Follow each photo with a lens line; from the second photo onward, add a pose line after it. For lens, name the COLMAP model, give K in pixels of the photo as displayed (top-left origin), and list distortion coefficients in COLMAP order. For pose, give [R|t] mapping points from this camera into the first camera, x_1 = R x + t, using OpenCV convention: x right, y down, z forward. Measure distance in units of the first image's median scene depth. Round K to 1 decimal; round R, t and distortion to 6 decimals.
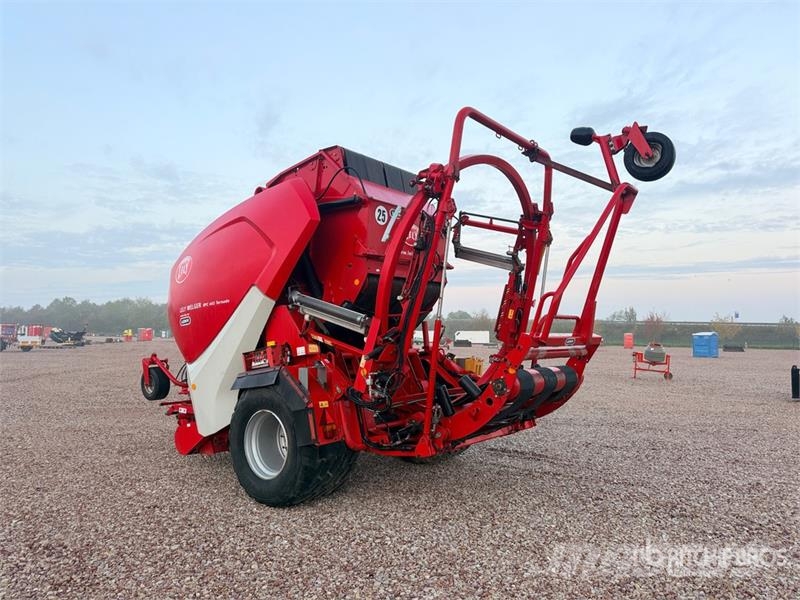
lens RADIAL K [[561.7, 0, 419.6], [0, 561.7, 303.7], [0, 0, 1]] dist [0.019724, -0.005908]
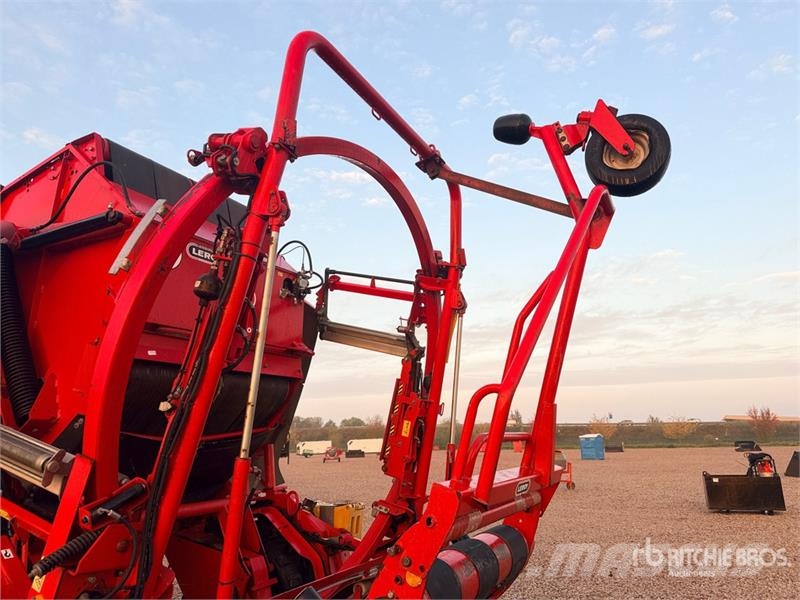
lens RADIAL K [[559.7, 0, 400.8], [0, 559.7, 269.0], [0, 0, 1]] dist [0.103842, -0.157169]
pose [[0.987752, 0.014335, 0.155371, 0.061295], [0.023845, 0.970205, -0.241110, -0.002150], [-0.154198, 0.241861, 0.957980, 0.387164]]
